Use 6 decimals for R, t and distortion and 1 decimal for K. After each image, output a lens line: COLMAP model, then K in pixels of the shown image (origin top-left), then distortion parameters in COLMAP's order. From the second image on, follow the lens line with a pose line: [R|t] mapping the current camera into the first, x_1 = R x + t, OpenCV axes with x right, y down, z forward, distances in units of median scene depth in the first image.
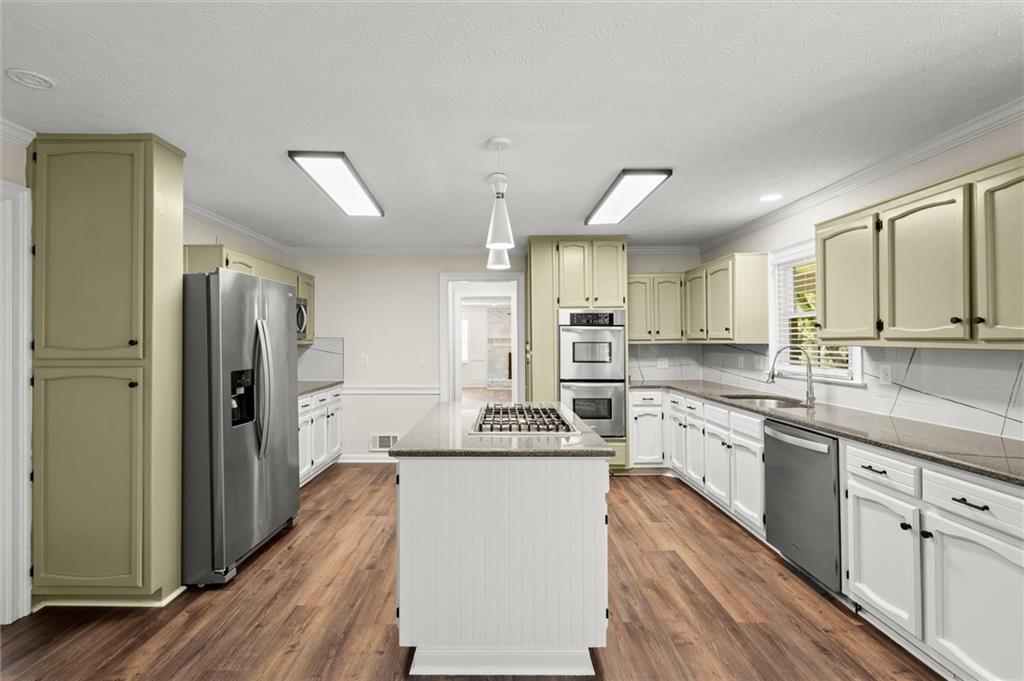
lens RADIAL K [[452.5, 0, 487.5], [0, 452.5, 334.9], [0, 0, 1]] dist [-0.003238, -0.001503]
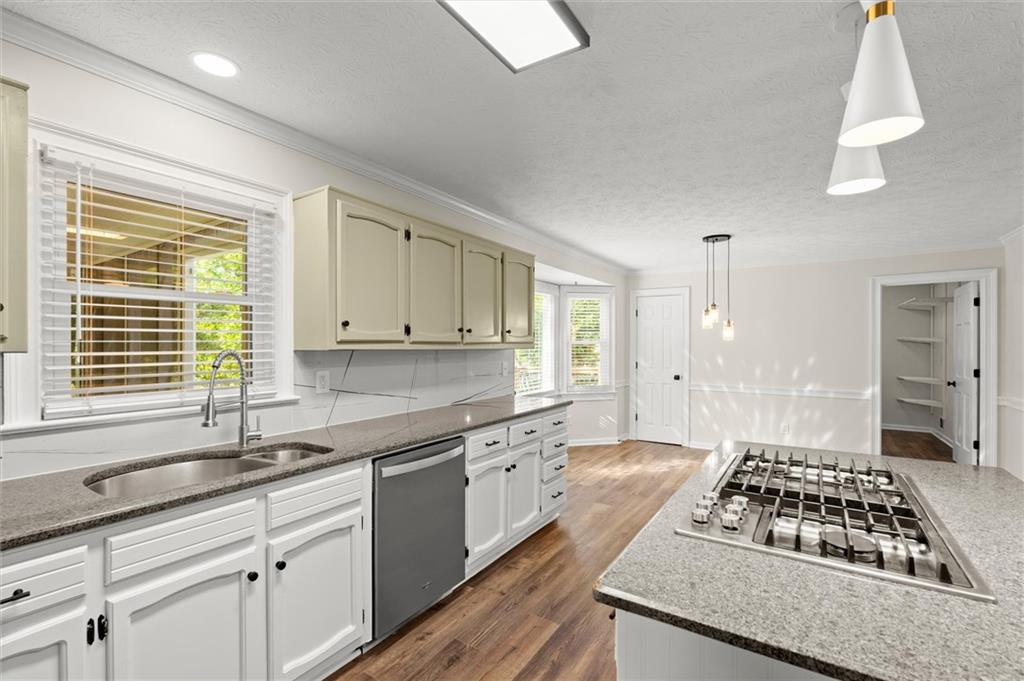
lens RADIAL K [[452.5, 0, 512.2], [0, 452.5, 345.5], [0, 0, 1]] dist [-0.003238, -0.001503]
pose [[-0.848945, -0.000724, 0.528481, 0.092860], [-0.005460, 0.999958, -0.007400, 0.020507], [-0.528453, -0.009168, -0.848913, 1.565342]]
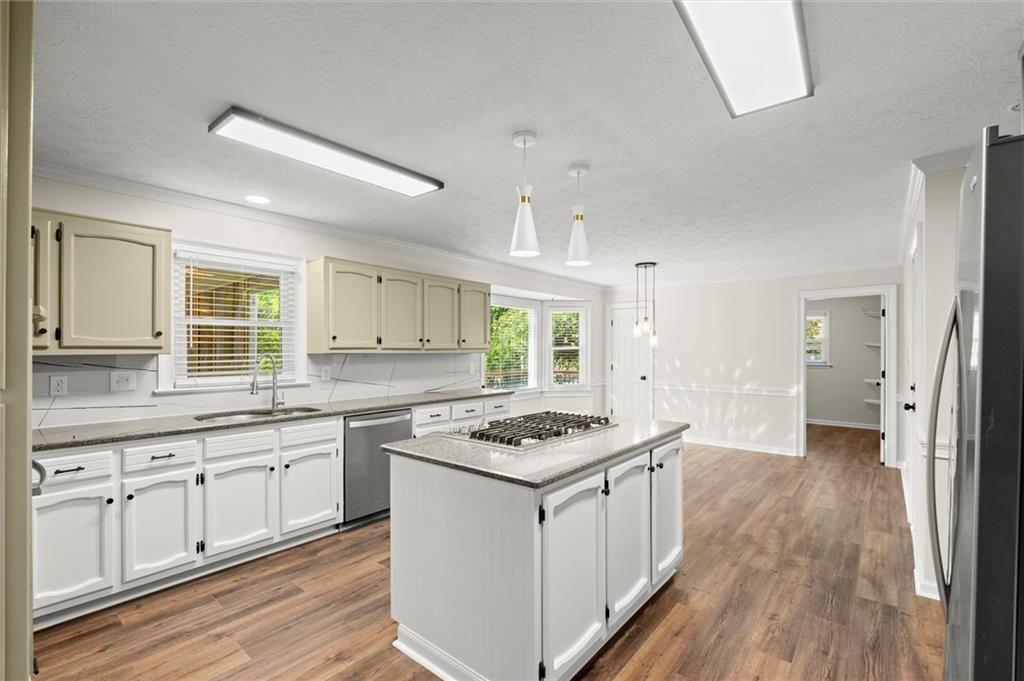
lens RADIAL K [[452.5, 0, 516.9], [0, 452.5, 347.2], [0, 0, 1]] dist [-0.003238, -0.001503]
pose [[-0.781056, 0.005102, 0.624440, -0.486104], [-0.005401, 0.999874, -0.014925, 0.022795], [-0.624437, -0.015030, -0.780931, 1.745987]]
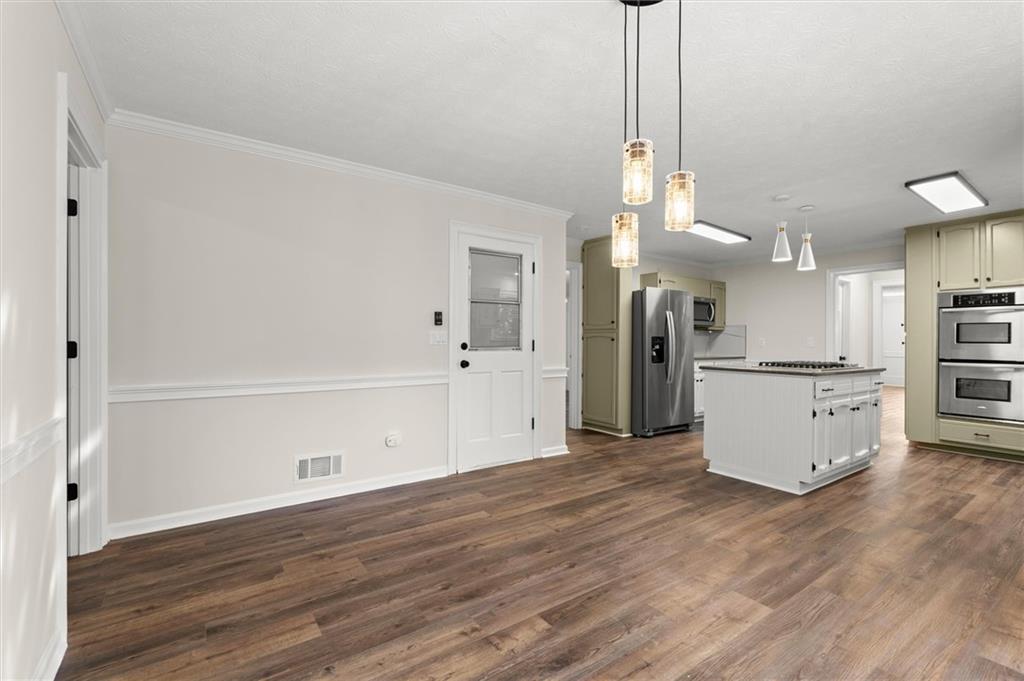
lens RADIAL K [[452.5, 0, 512.6], [0, 452.5, 340.9], [0, 0, 1]] dist [-0.003238, -0.001503]
pose [[0.582599, 0.007395, -0.812726, 0.715979], [-0.001615, 0.999967, 0.007941, 0.082289], [0.812758, -0.003314, 0.582591, -0.695186]]
